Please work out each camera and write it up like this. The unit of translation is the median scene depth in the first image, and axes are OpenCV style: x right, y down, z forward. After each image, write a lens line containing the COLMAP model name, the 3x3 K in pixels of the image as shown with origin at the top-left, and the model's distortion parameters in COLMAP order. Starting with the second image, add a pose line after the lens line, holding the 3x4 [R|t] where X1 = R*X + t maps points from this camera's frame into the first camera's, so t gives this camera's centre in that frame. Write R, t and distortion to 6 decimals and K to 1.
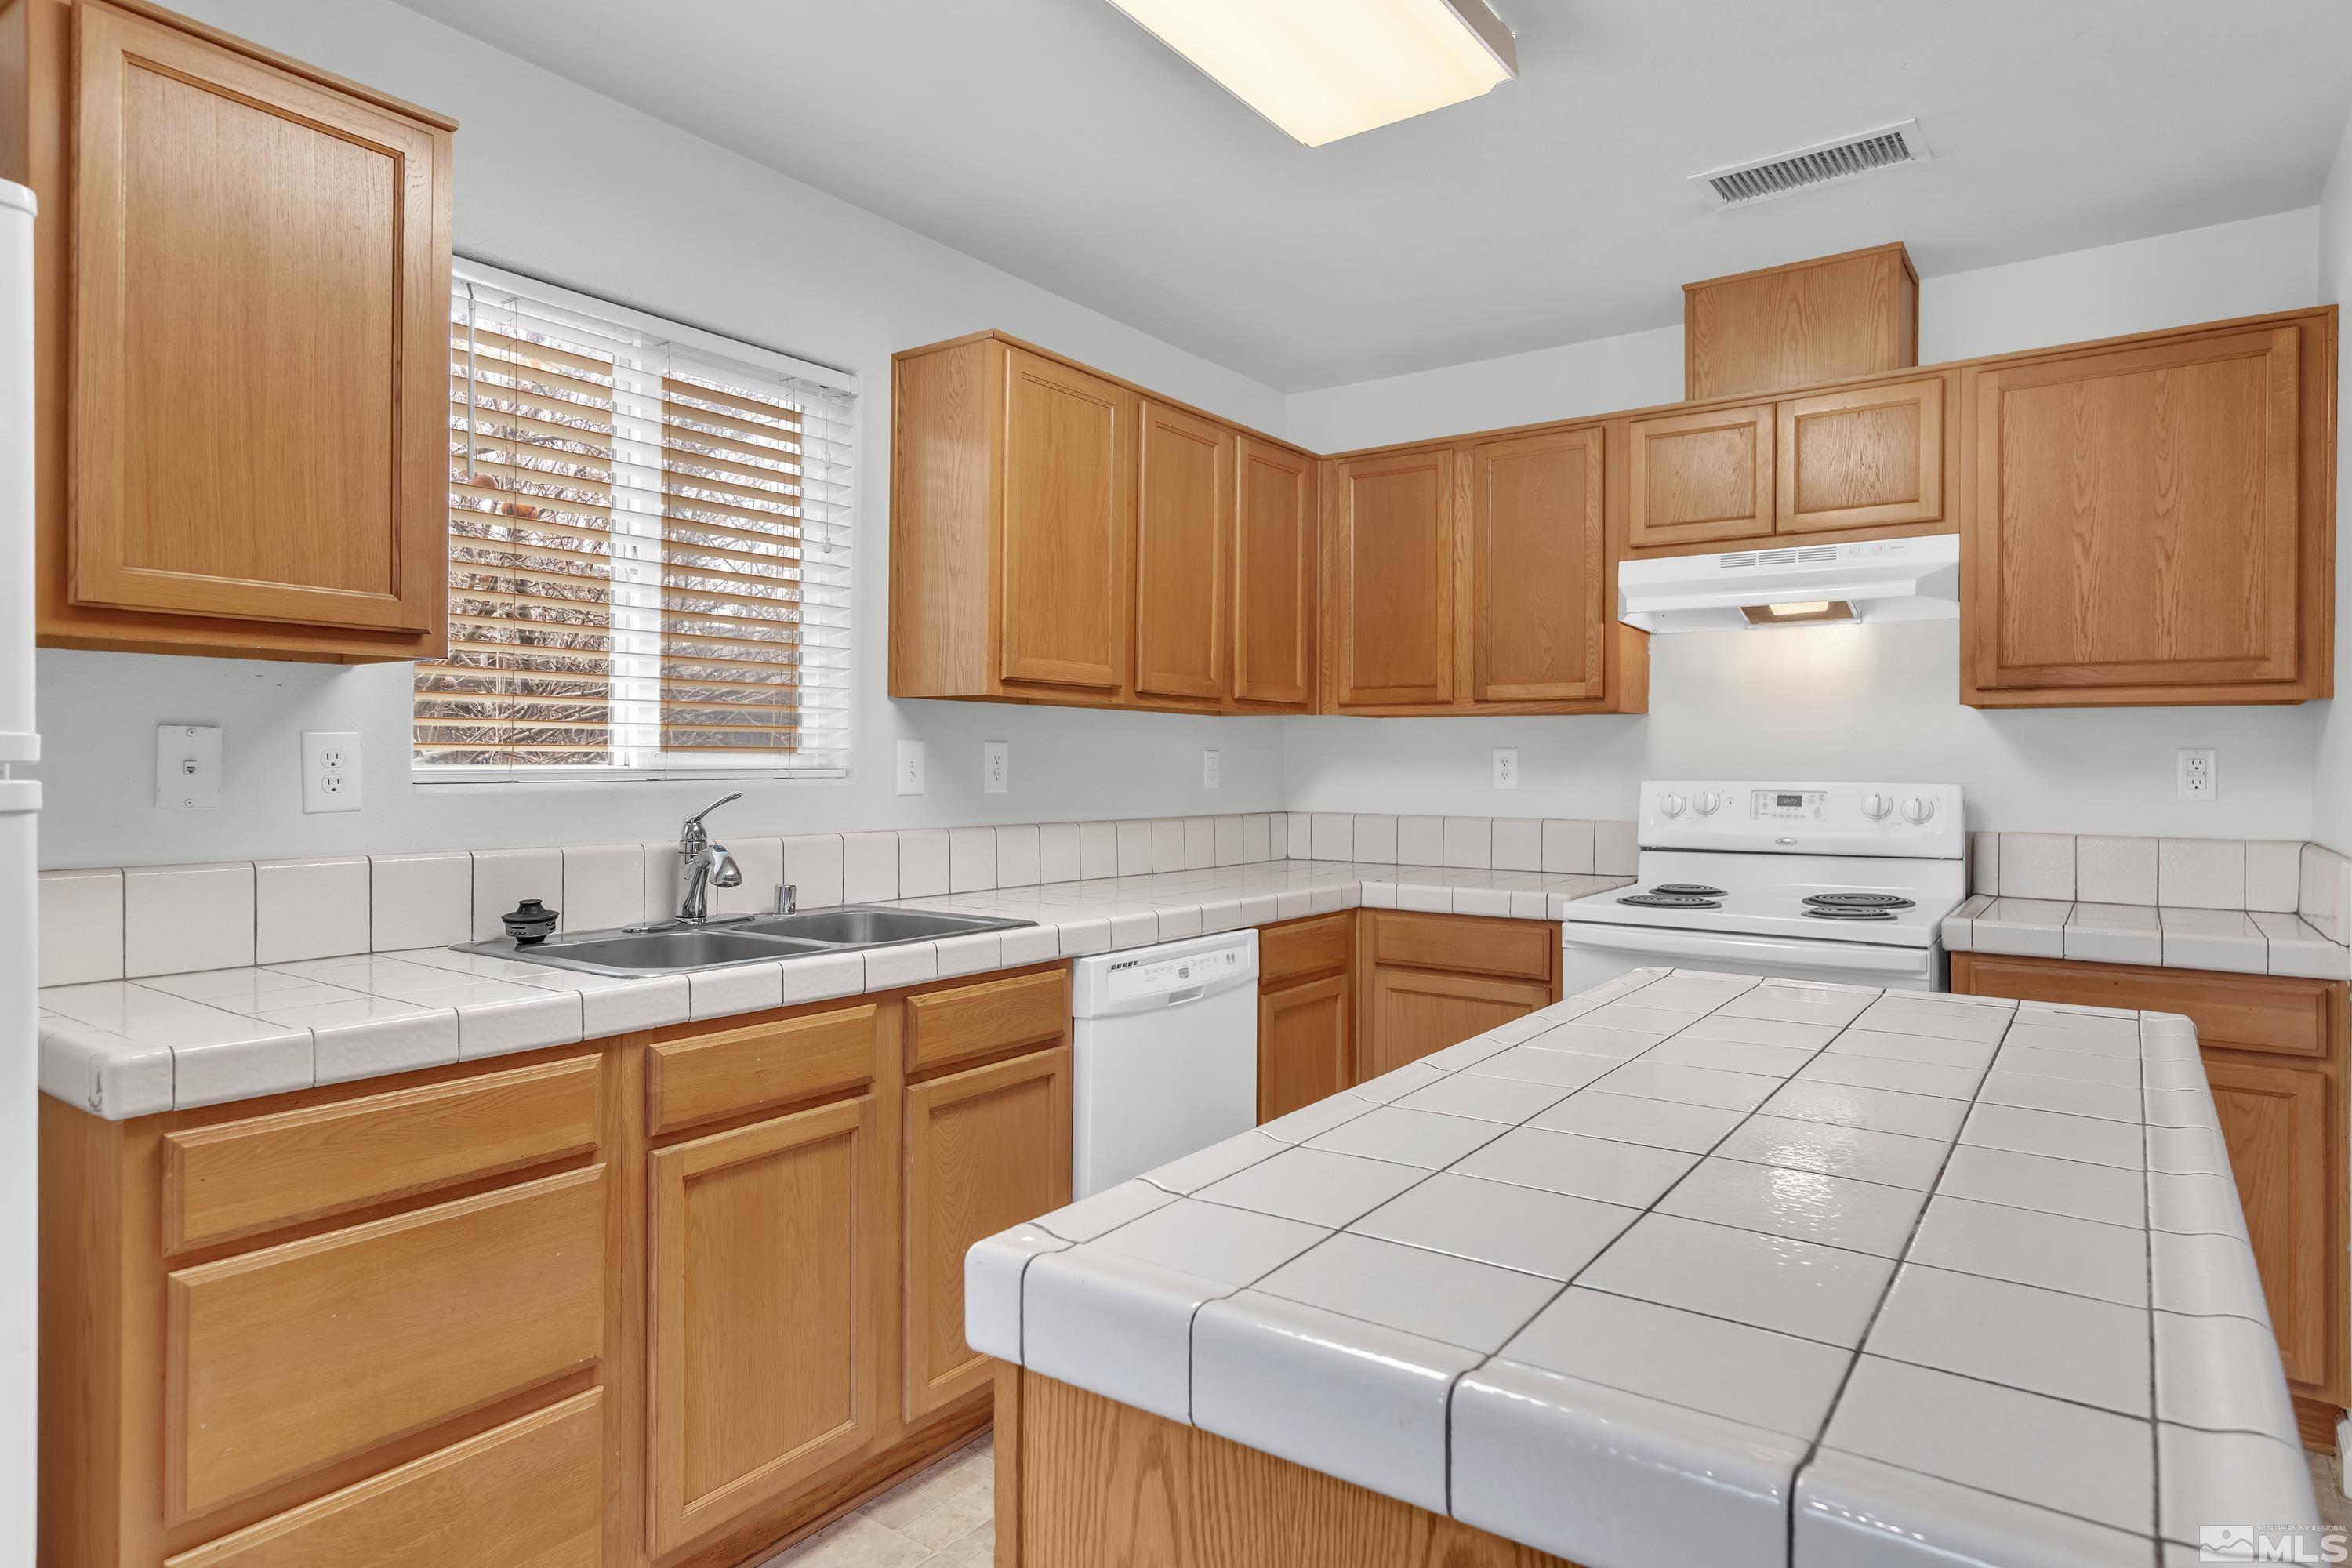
lens RADIAL K [[1317.5, 0, 1196.0], [0, 1317.5, 759.6], [0, 0, 1]] dist [0.003313, 0.000470]
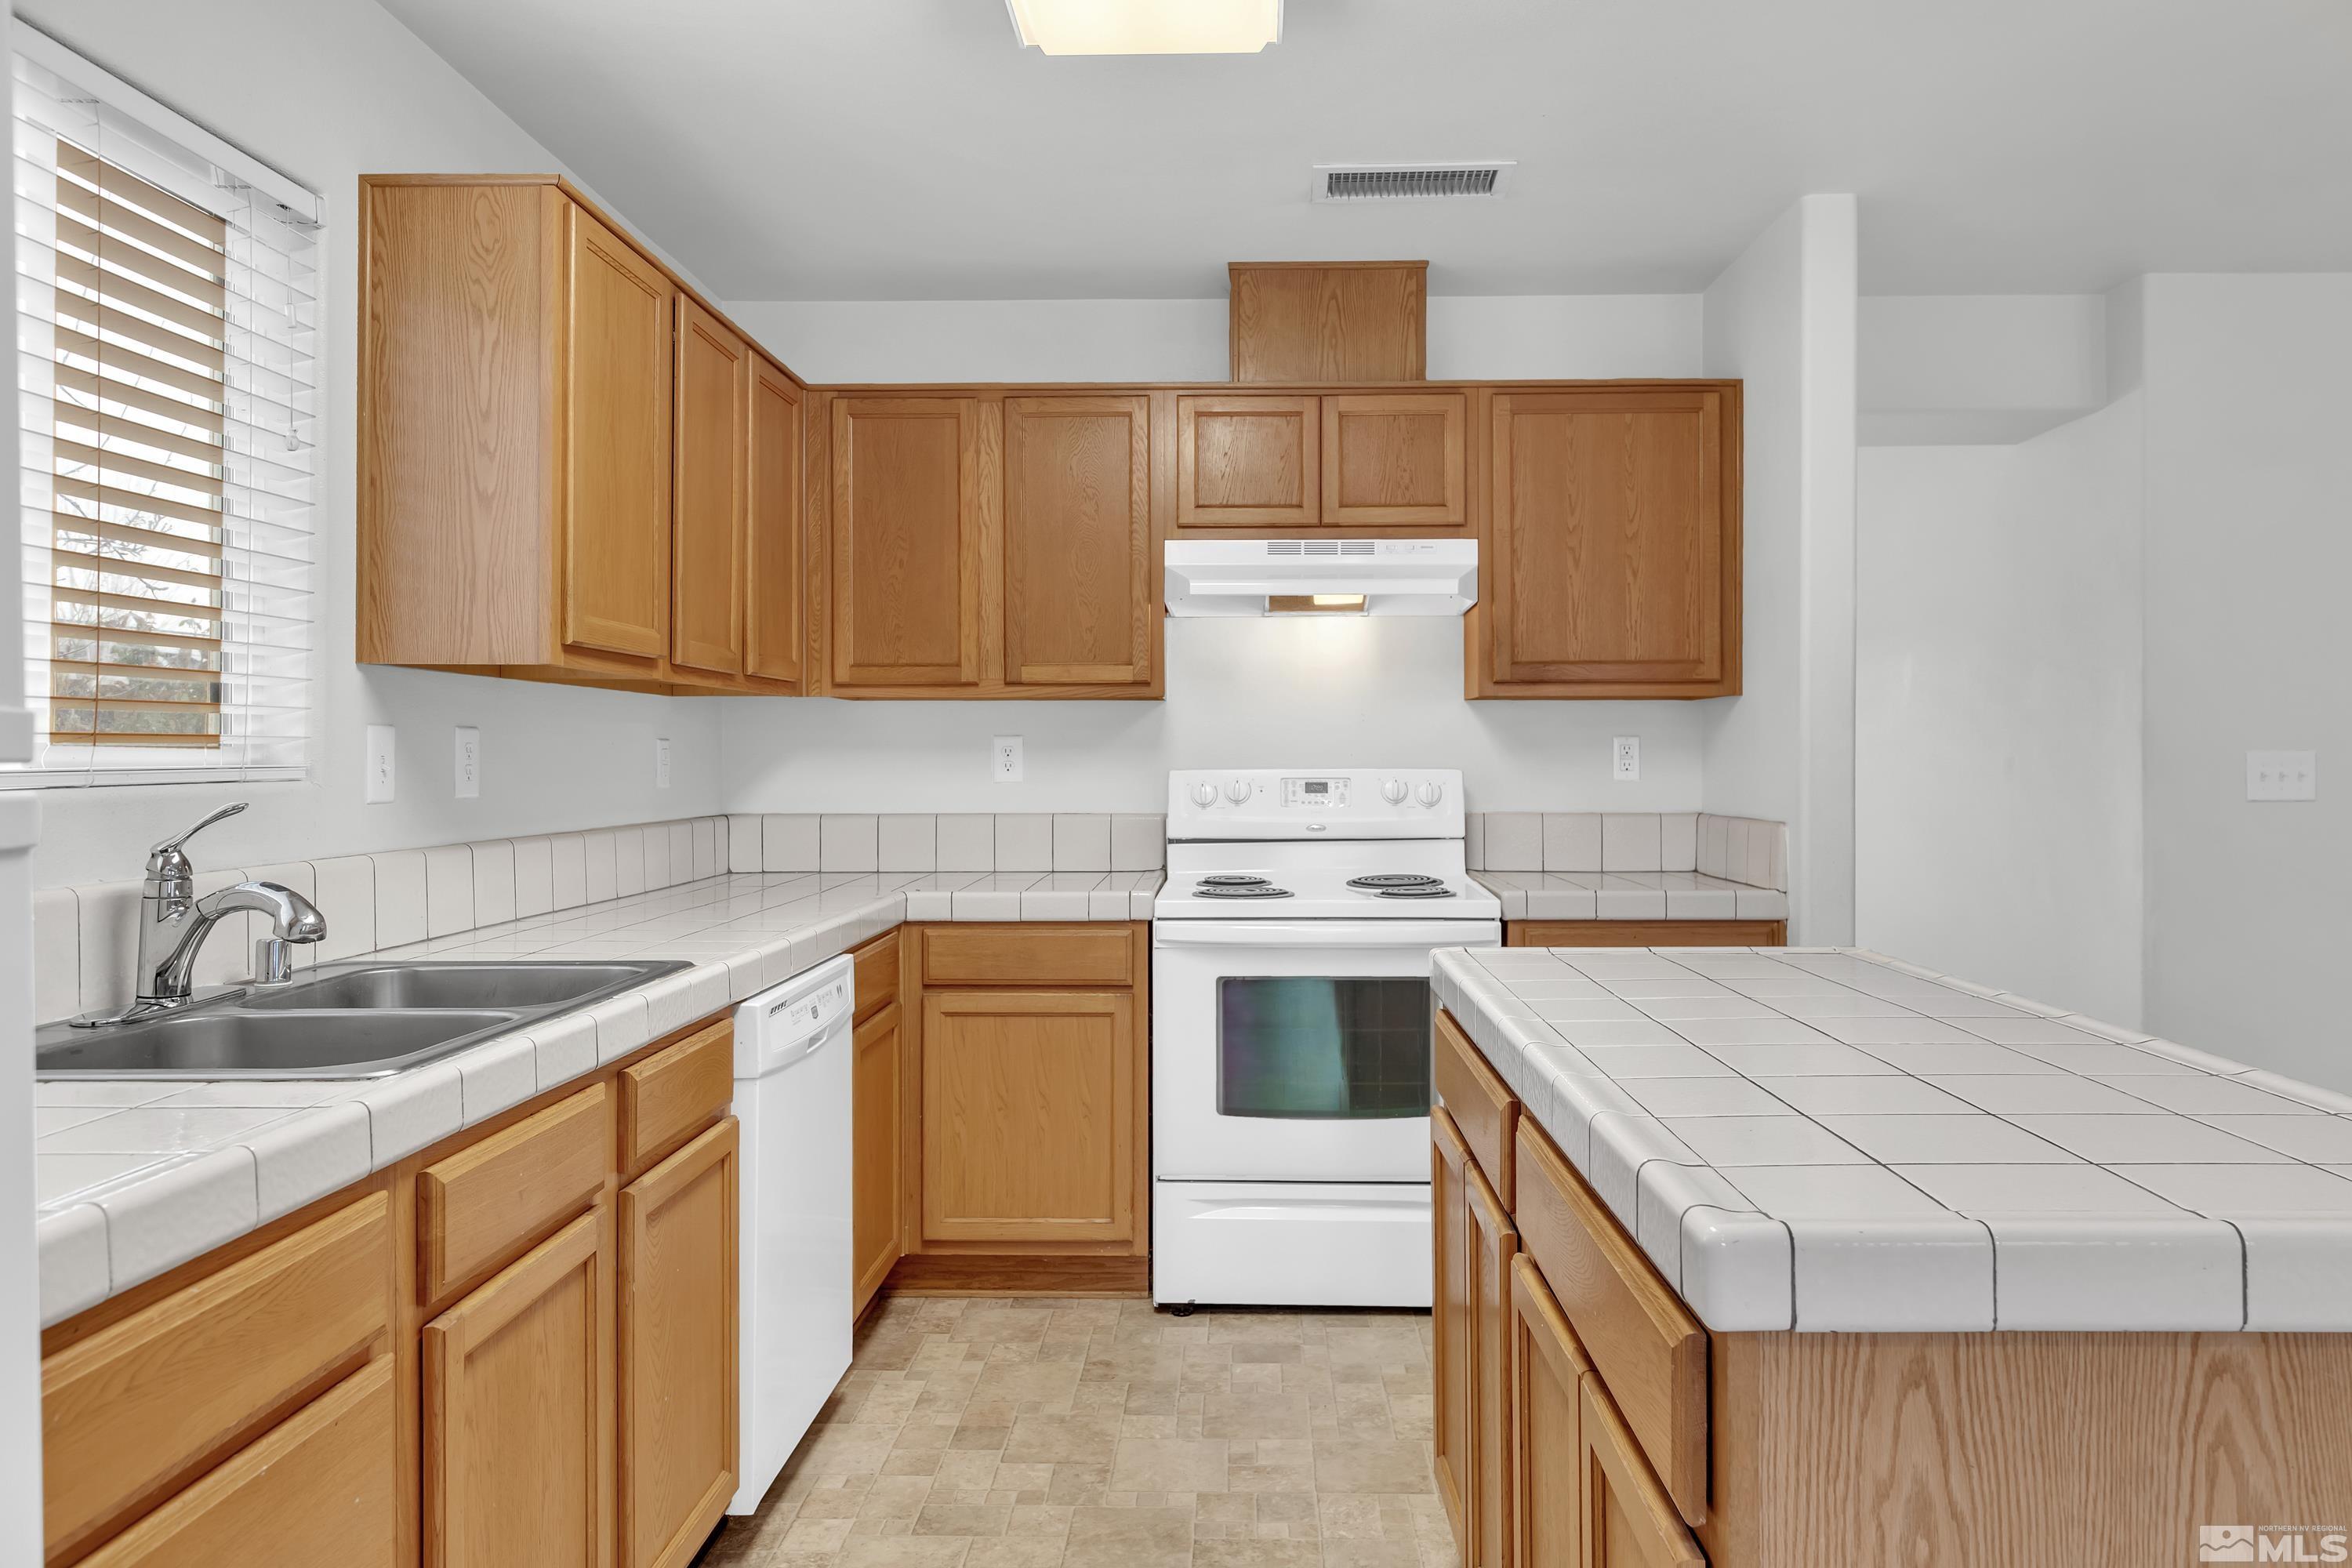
lens RADIAL K [[1548.4, 0, 1202.9], [0, 1548.4, 749.2], [0, 0, 1]] dist [0.001147, 0.001184]
pose [[0.828321, -0.005124, 0.560230, -0.317067], [0.005203, 0.999985, 0.001454, -0.000736], [-0.560229, 0.001710, 0.828336, 0.065488]]
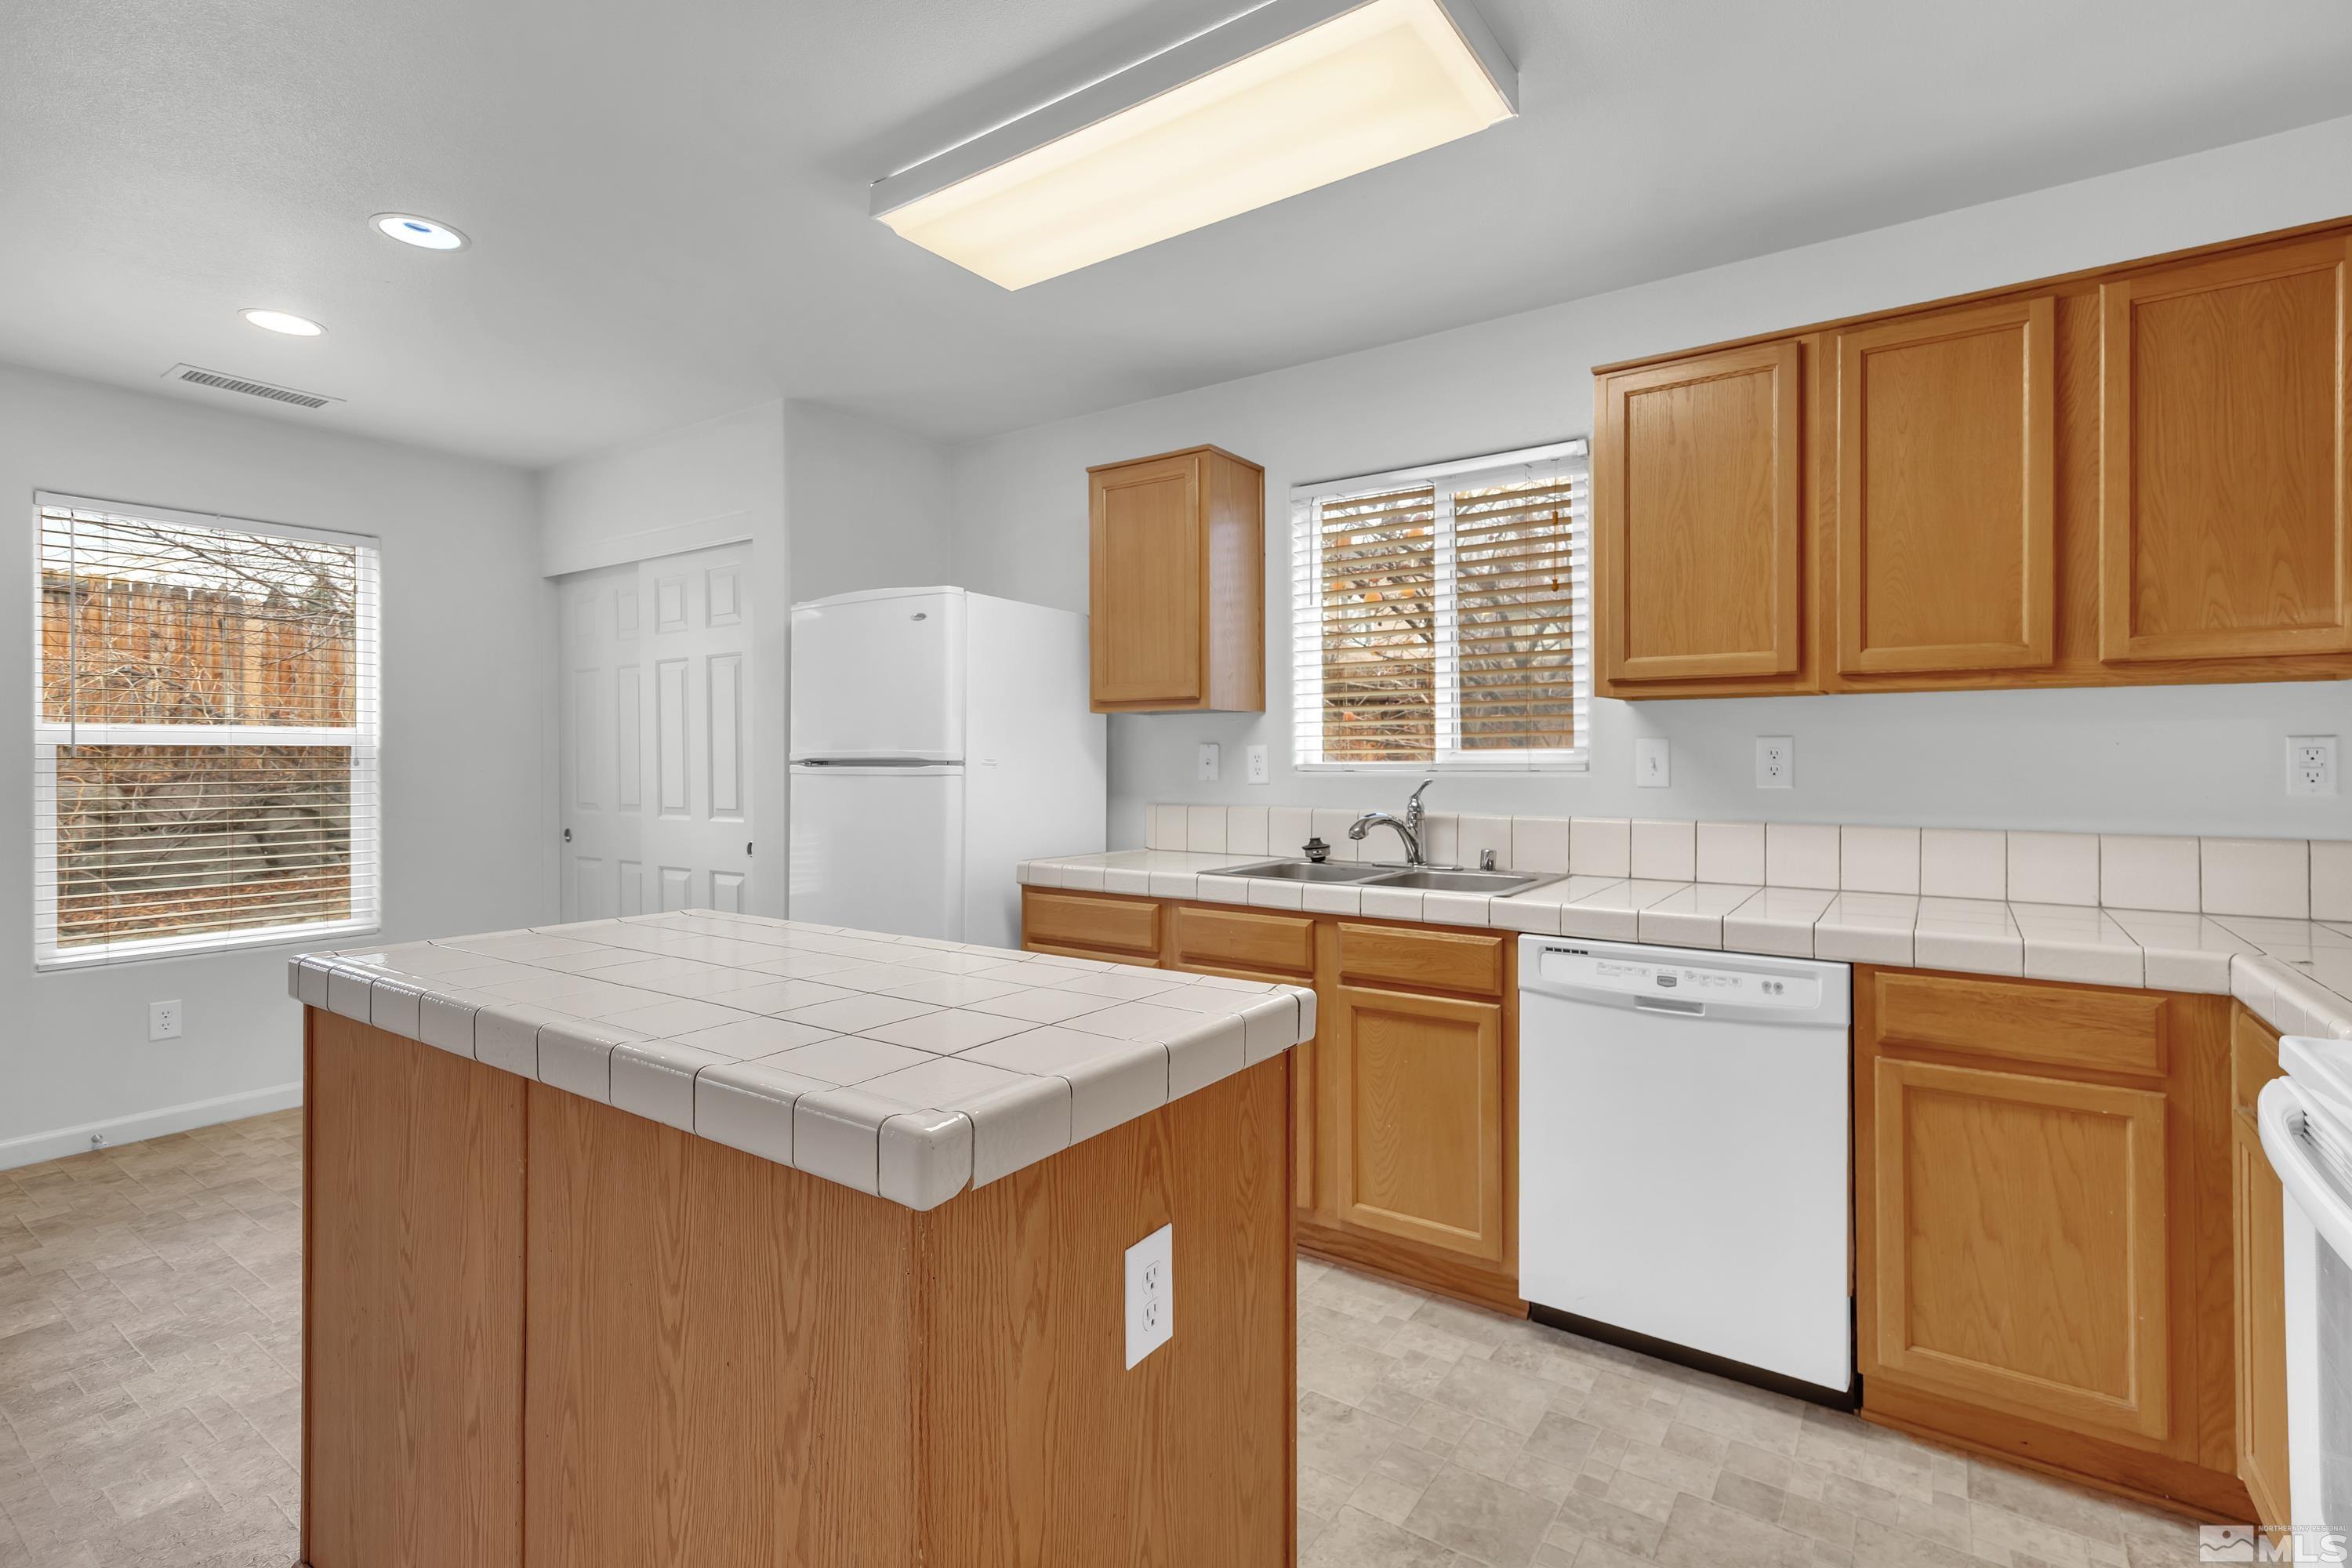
lens RADIAL K [[1068.7, 0, 1195.5], [0, 1068.7, 759.4], [0, 0, 1]] dist [0.002691, 0.000898]
pose [[0.021624, -0.004296, -0.999757, 0.682505], [0.006018, 0.999973, -0.004167, 0.004900], [0.999748, -0.005926, 0.021649, 0.594894]]
